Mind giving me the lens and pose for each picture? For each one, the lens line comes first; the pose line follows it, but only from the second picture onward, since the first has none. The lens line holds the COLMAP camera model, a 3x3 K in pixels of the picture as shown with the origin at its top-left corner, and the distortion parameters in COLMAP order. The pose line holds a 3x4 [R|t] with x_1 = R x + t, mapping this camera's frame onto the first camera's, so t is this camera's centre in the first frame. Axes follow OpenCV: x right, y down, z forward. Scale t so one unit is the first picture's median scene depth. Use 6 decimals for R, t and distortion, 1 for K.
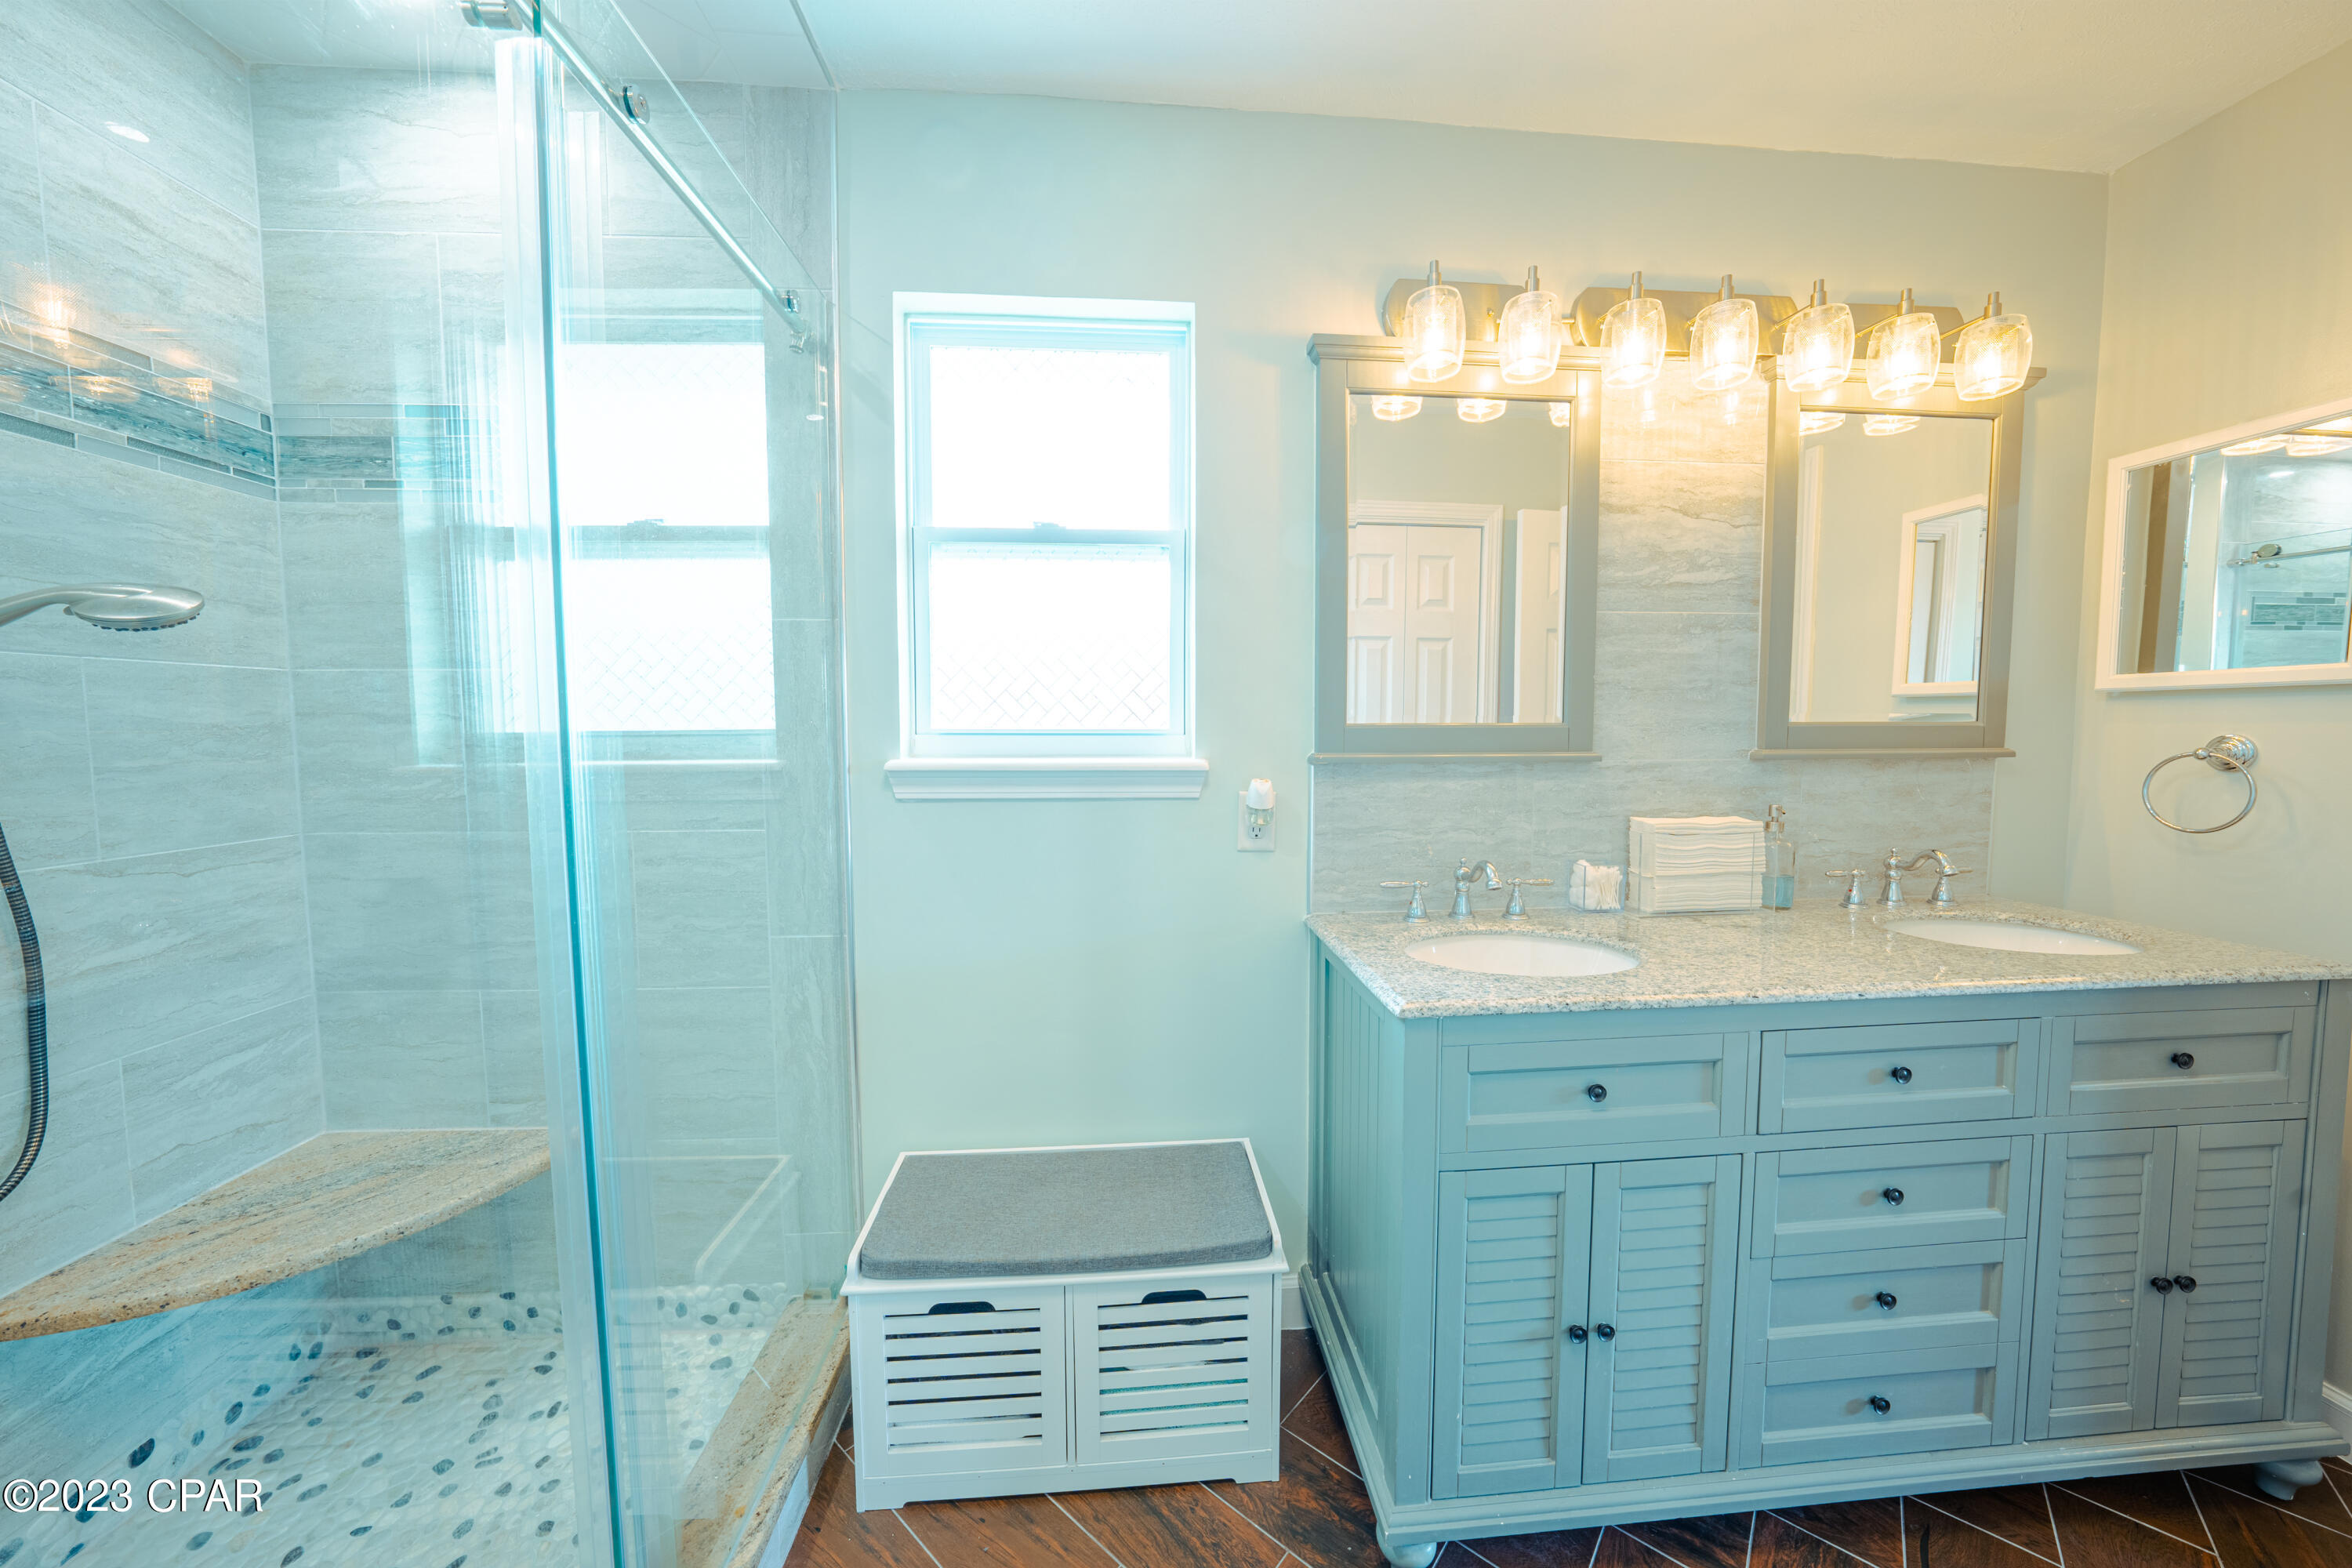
lens RADIAL K [[811.2, 0, 1181.6], [0, 811.2, 775.7], [0, 0, 1]] dist [-0.031822, 0.007332]
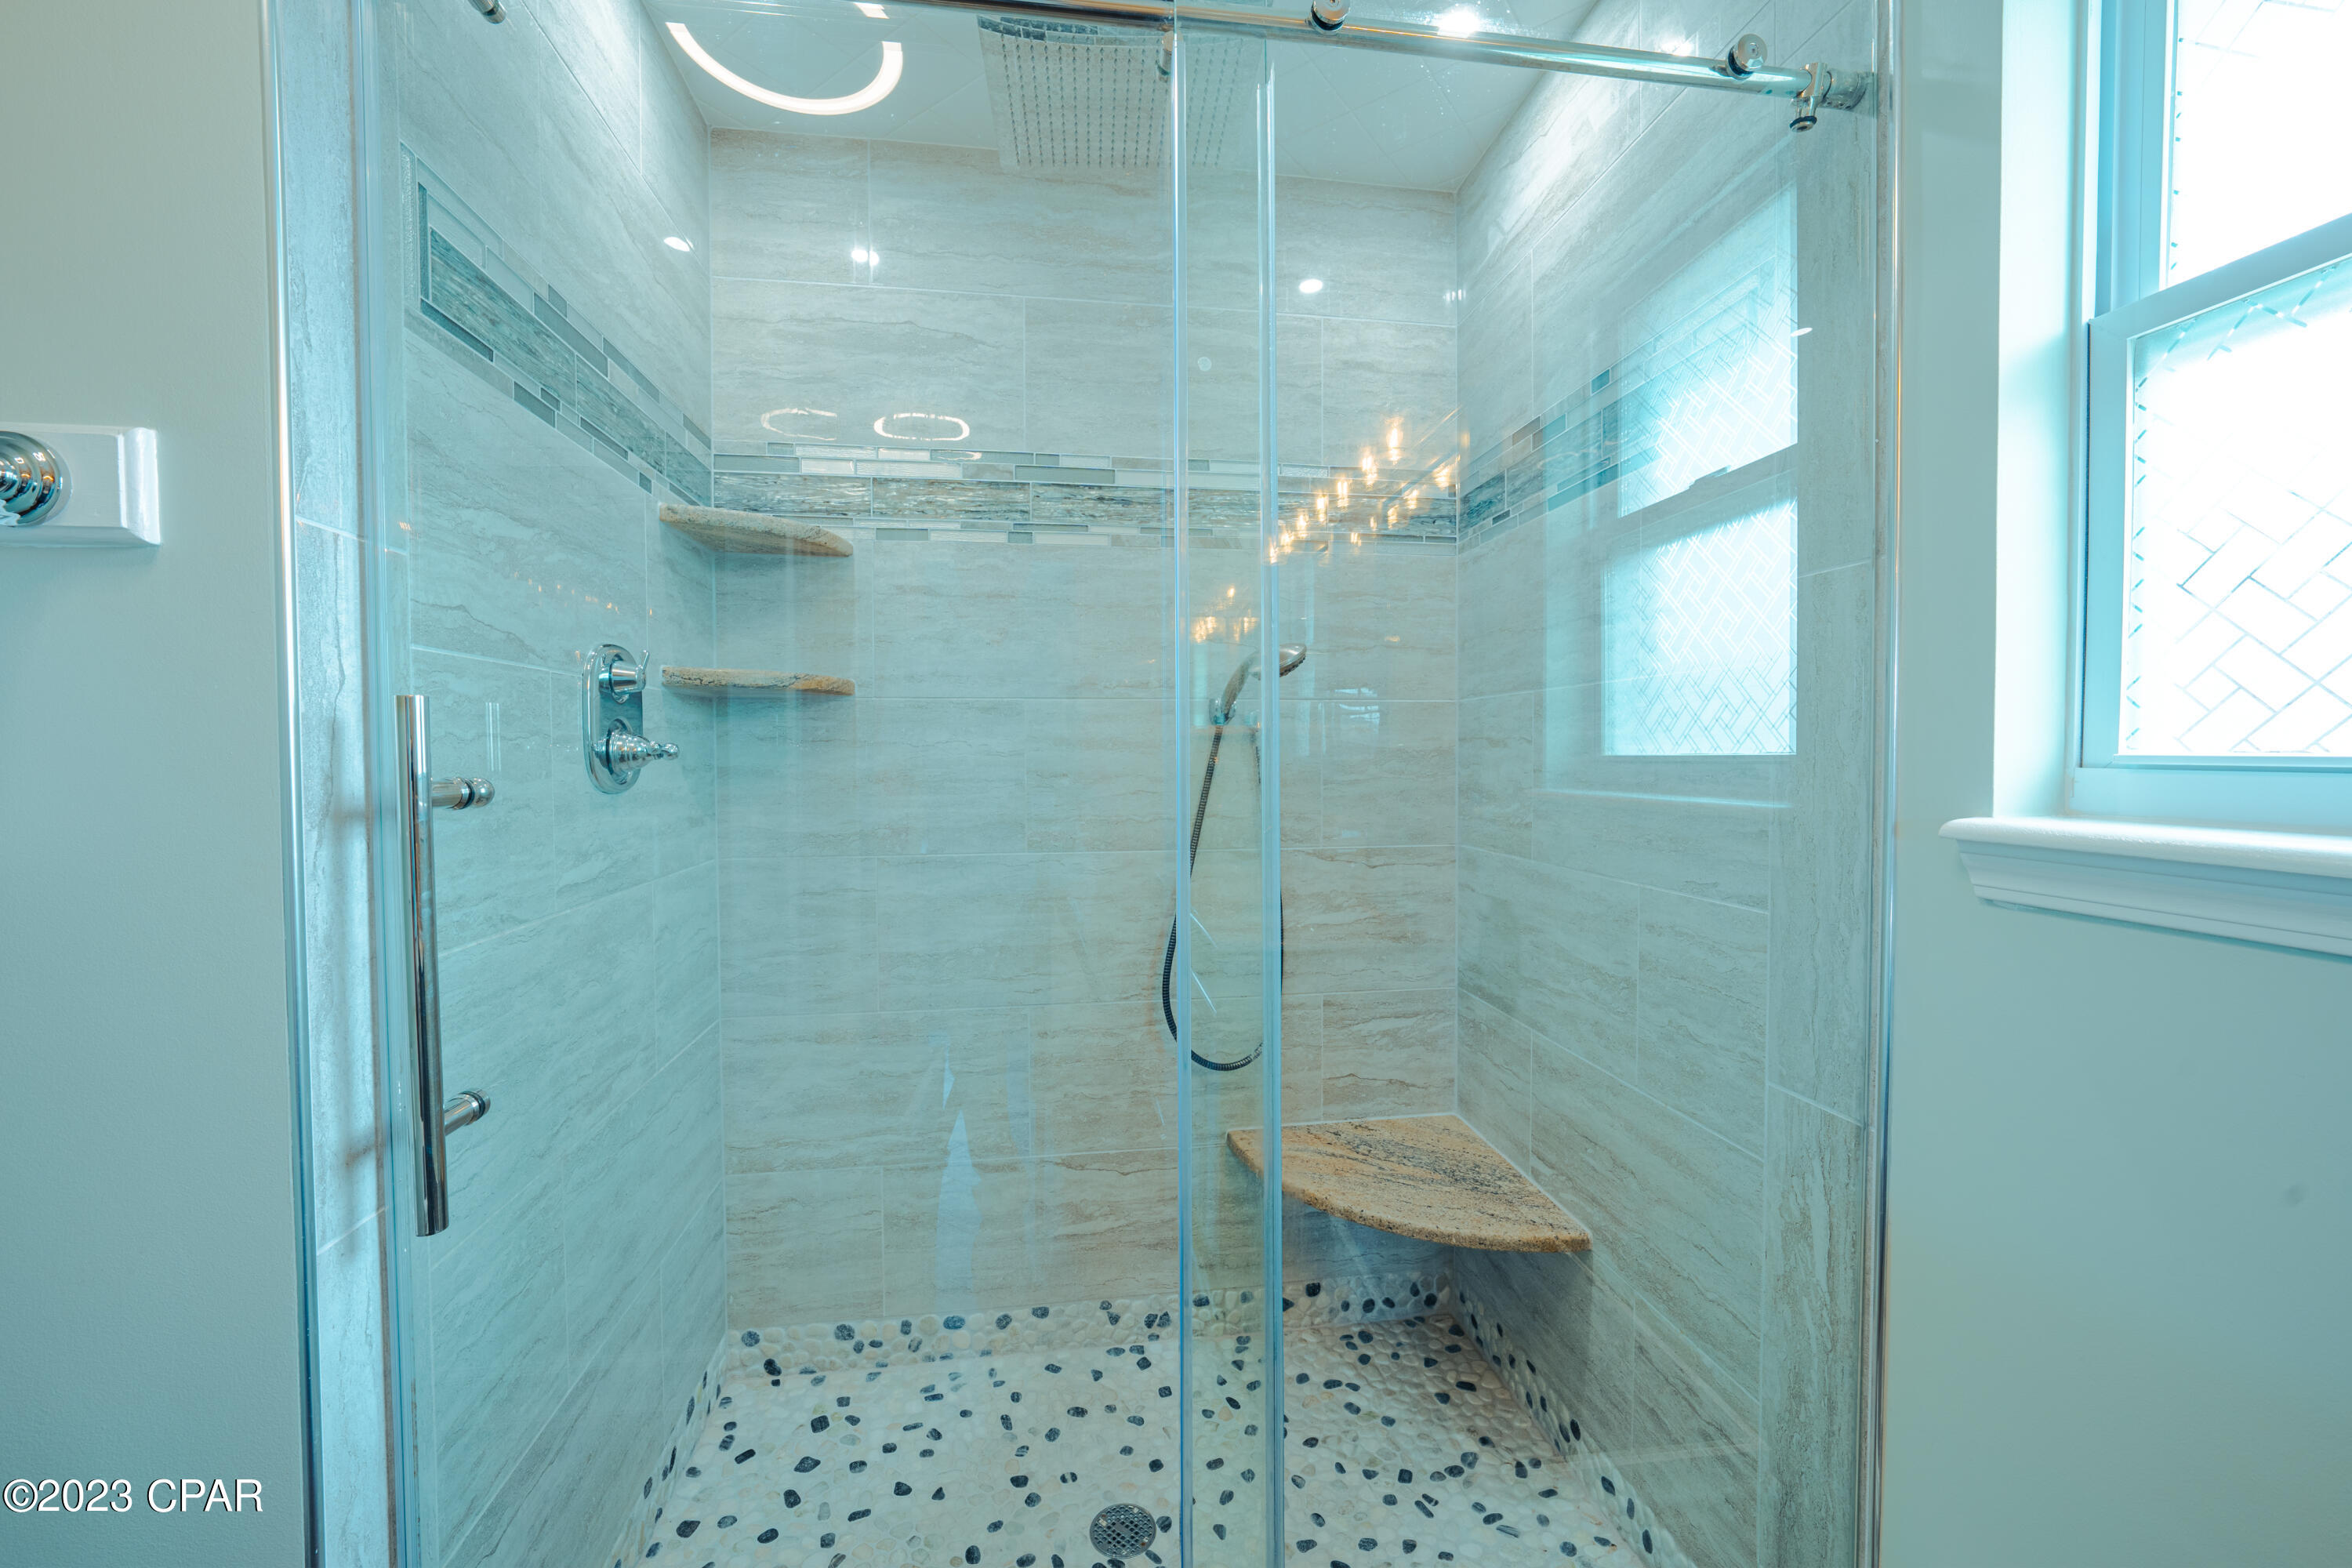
lens RADIAL K [[925.3, 0, 1180.6], [0, 925.3, 775.9], [0, 0, 1]] dist [-0.019769, 0.006785]
pose [[0.078122, 0.025683, -0.996613, 0.170896], [-0.060055, 0.997974, 0.021011, -0.028826], [0.995133, 0.058210, 0.079506, 0.489111]]
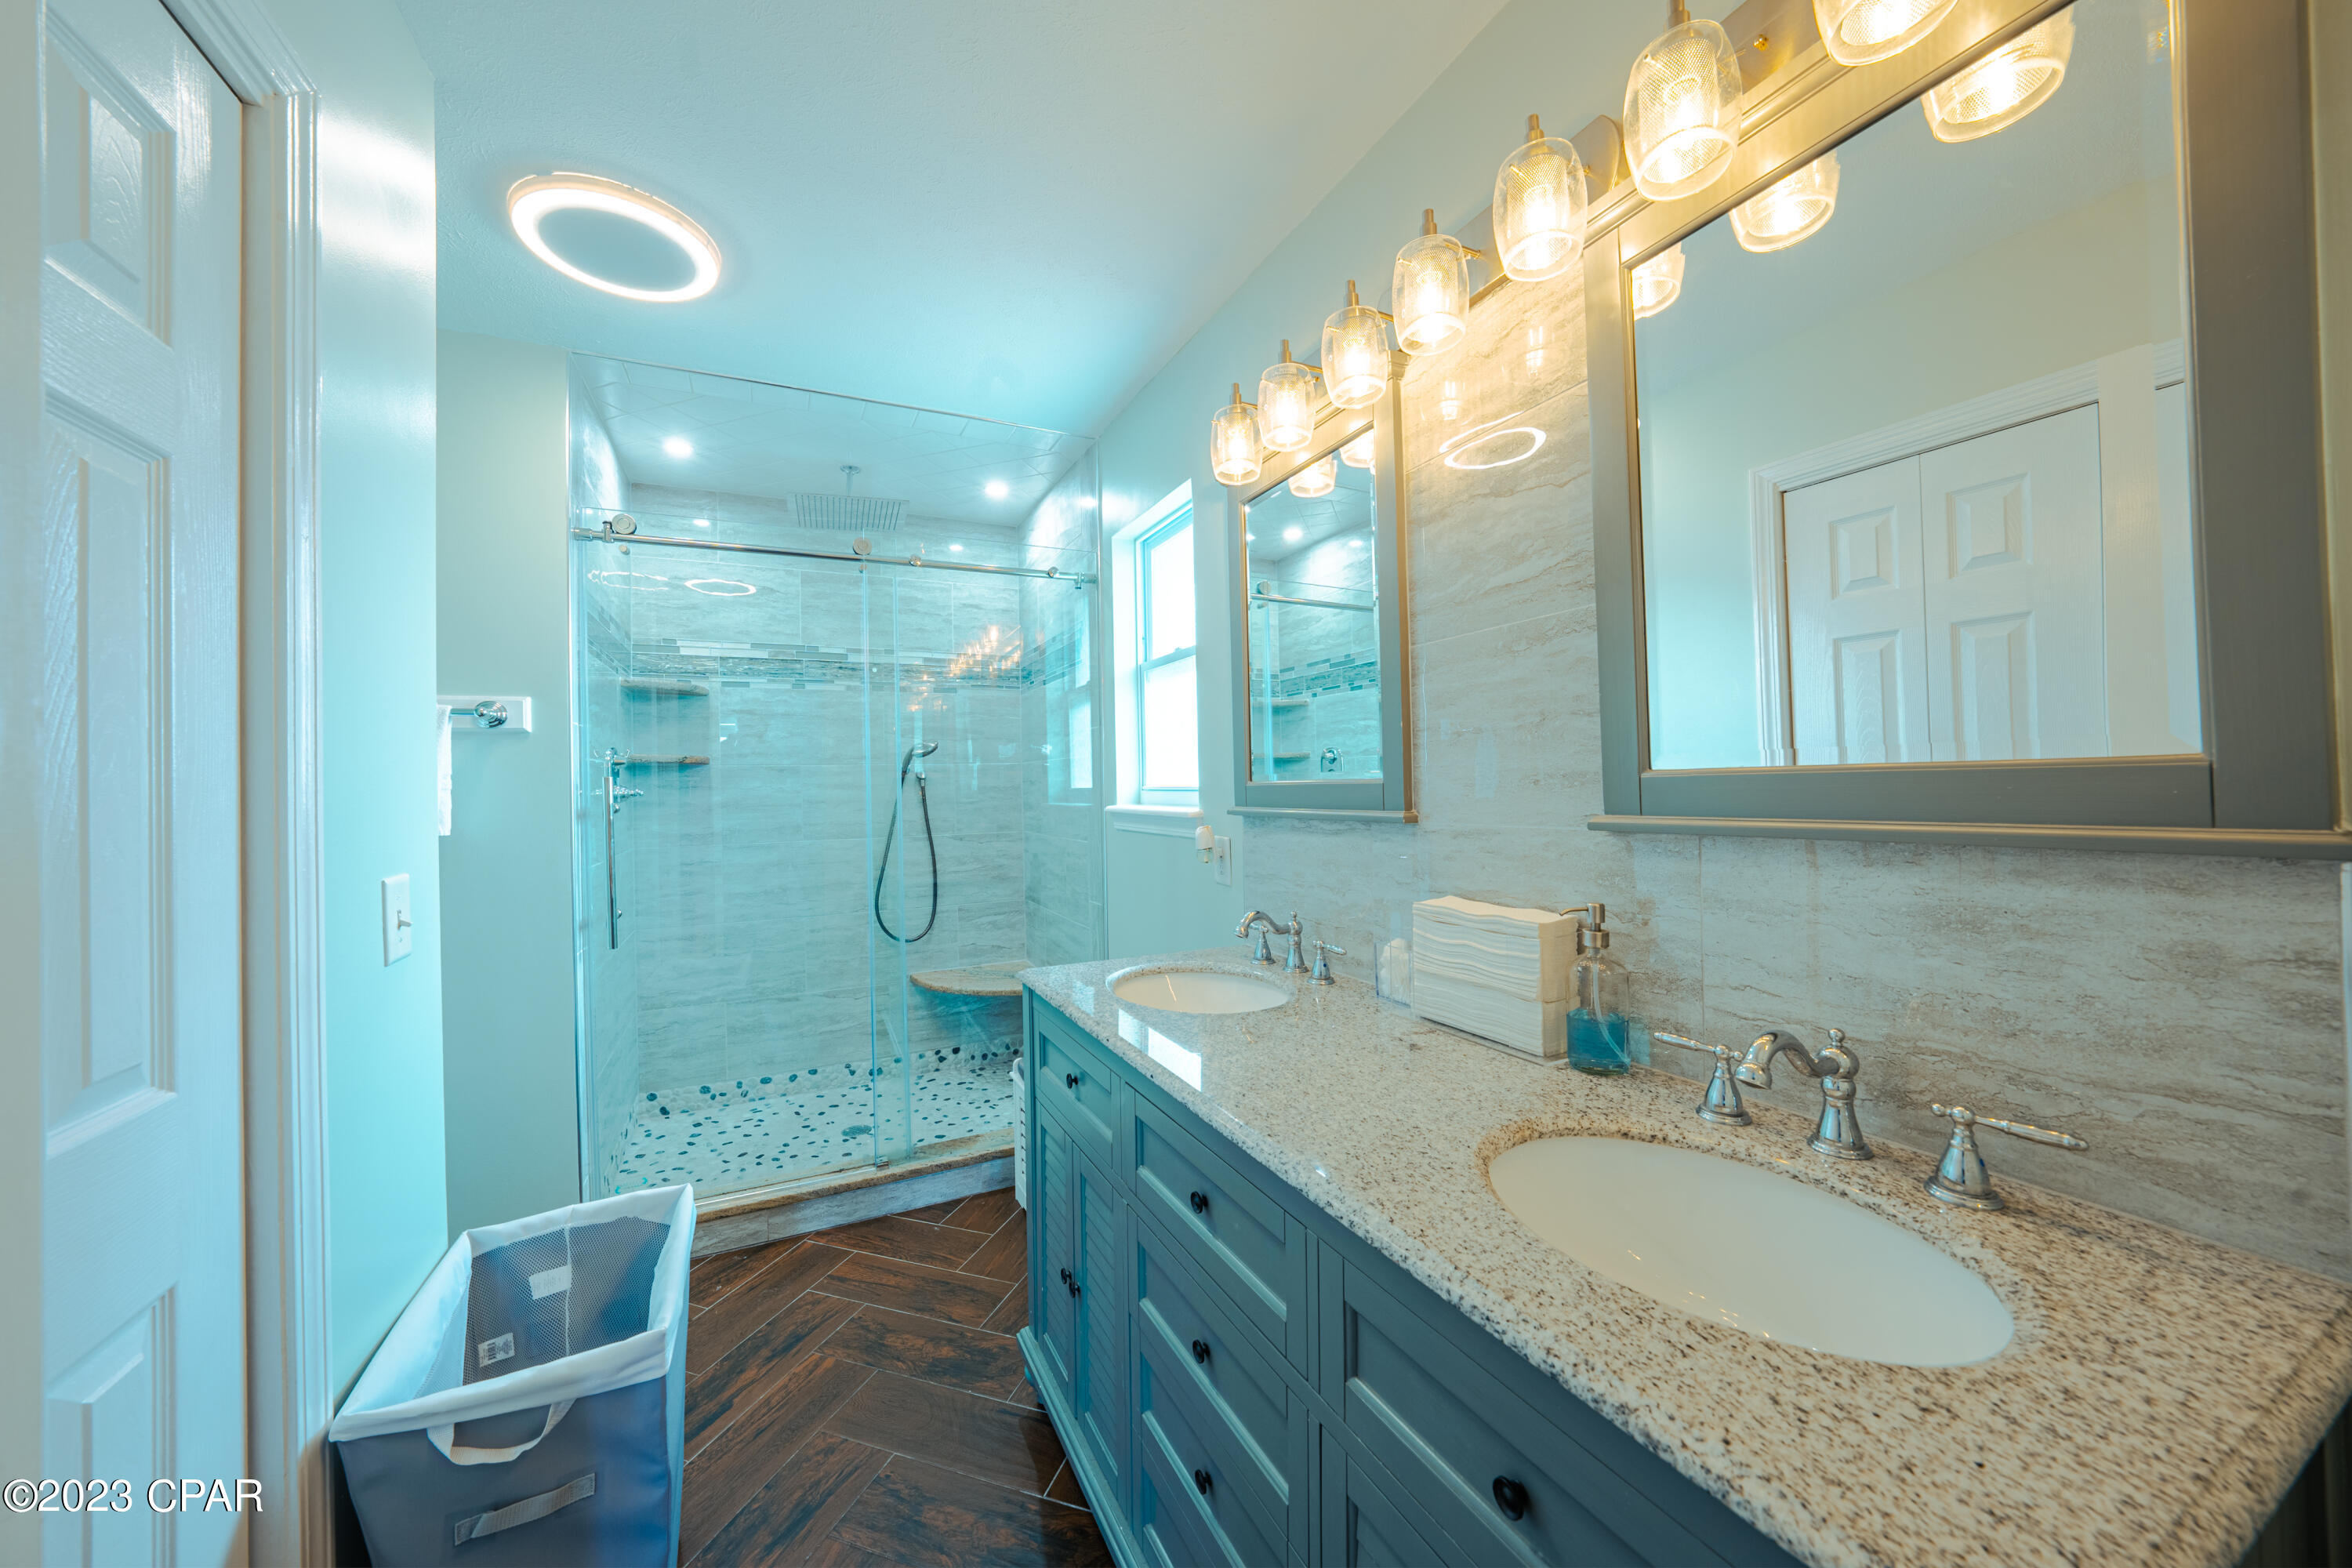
lens RADIAL K [[811.2, 0, 1181.6], [0, 811.2, 775.7], [0, 0, 1]] dist [-0.031822, 0.007332]
pose [[0.379301, -0.015364, -0.925146, 1.328977], [-0.039628, 0.998675, -0.032832, -0.032807], [0.924424, 0.049115, 0.378190, 0.502332]]
